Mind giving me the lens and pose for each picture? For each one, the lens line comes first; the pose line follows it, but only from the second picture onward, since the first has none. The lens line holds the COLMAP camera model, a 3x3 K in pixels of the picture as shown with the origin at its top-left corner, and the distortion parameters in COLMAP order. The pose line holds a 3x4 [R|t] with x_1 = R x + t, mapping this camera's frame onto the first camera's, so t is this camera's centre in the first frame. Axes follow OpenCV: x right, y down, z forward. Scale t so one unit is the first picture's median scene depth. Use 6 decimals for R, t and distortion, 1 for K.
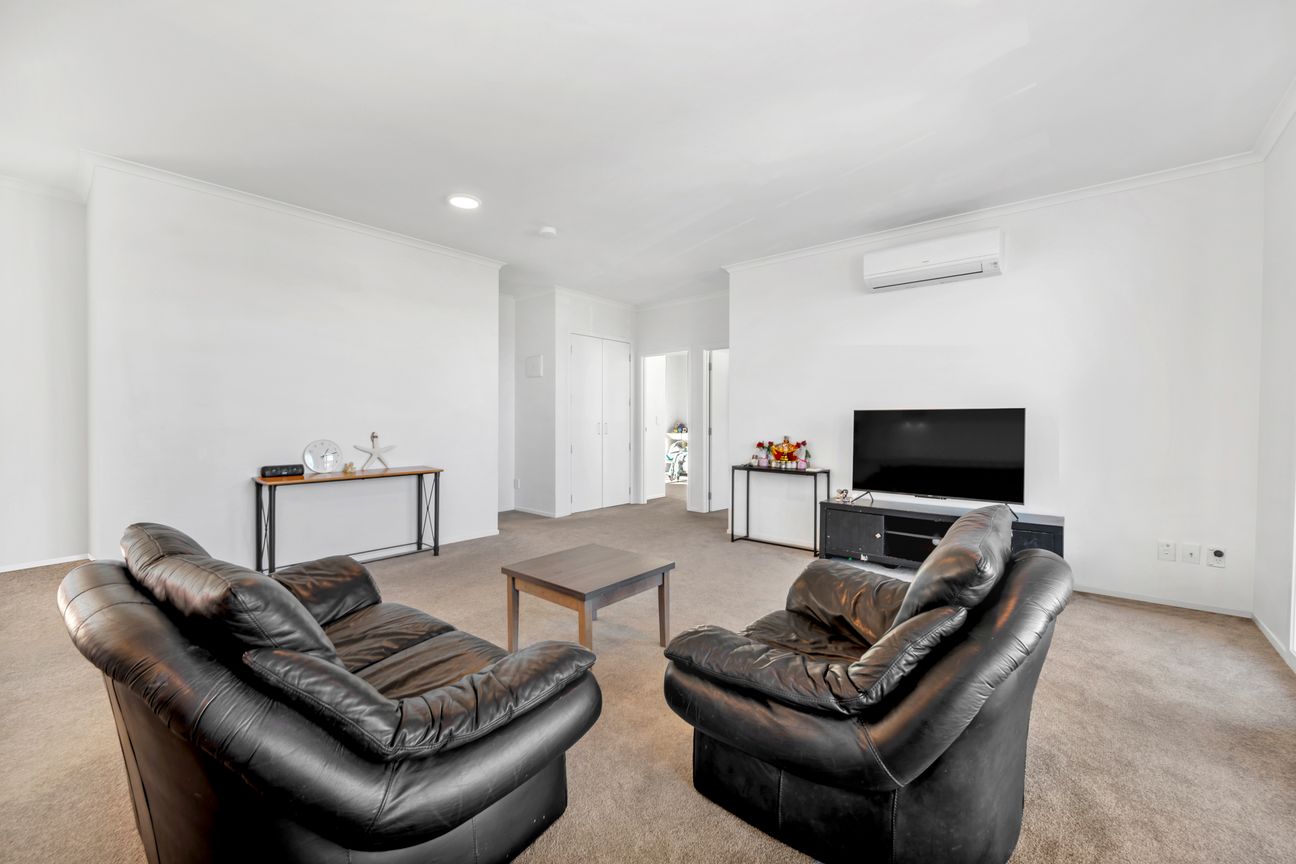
lens RADIAL K [[521.1, 0, 648.0], [0, 521.1, 432.0], [0, 0, 1]] dist [-0.000860, -0.000180]
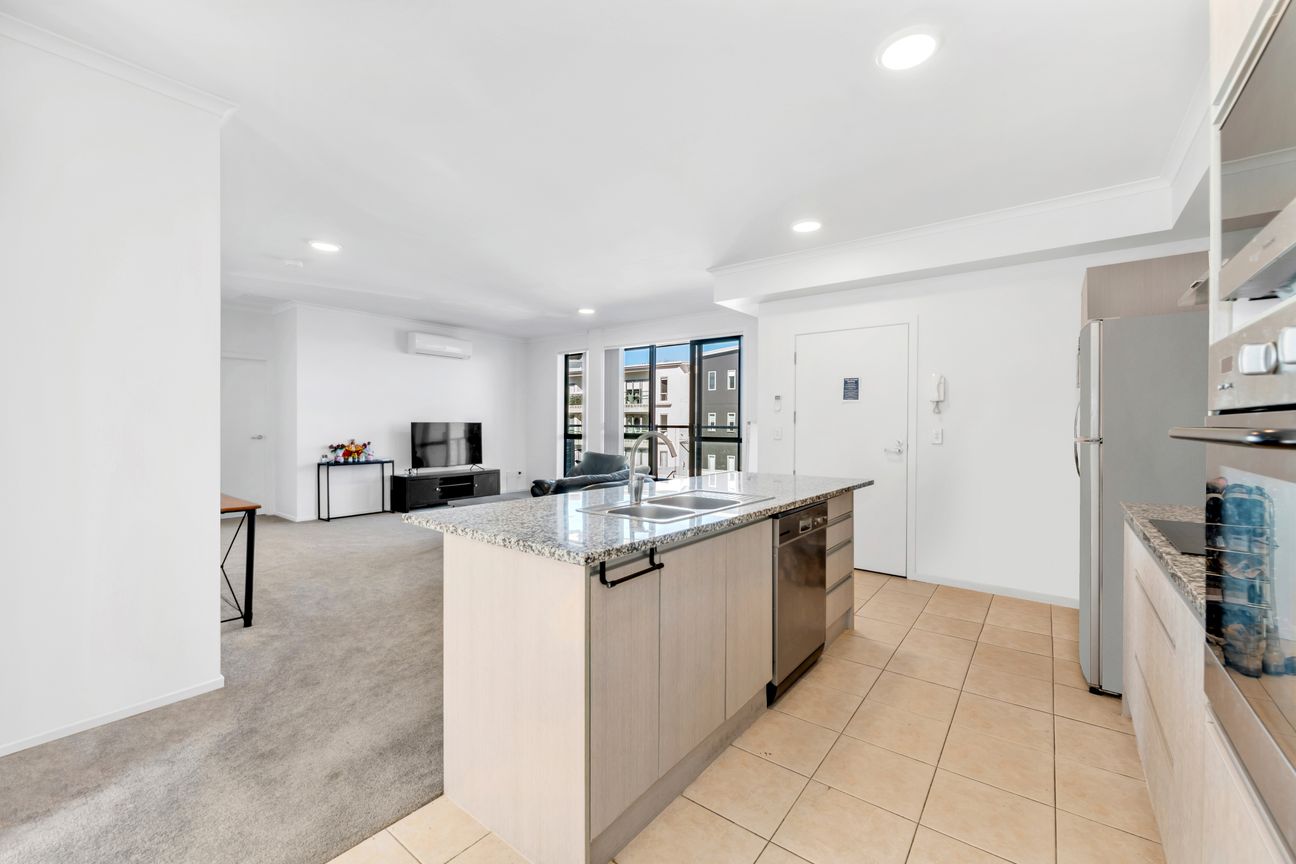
lens RADIAL K [[521.1, 0, 648.0], [0, 521.1, 432.0], [0, 0, 1]] dist [-0.000860, -0.000180]
pose [[-0.046783, -0.015623, 0.998783, -1.228168], [0.016053, 0.999737, 0.016390, -0.022982], [-0.998776, 0.016800, -0.046520, 0.267187]]
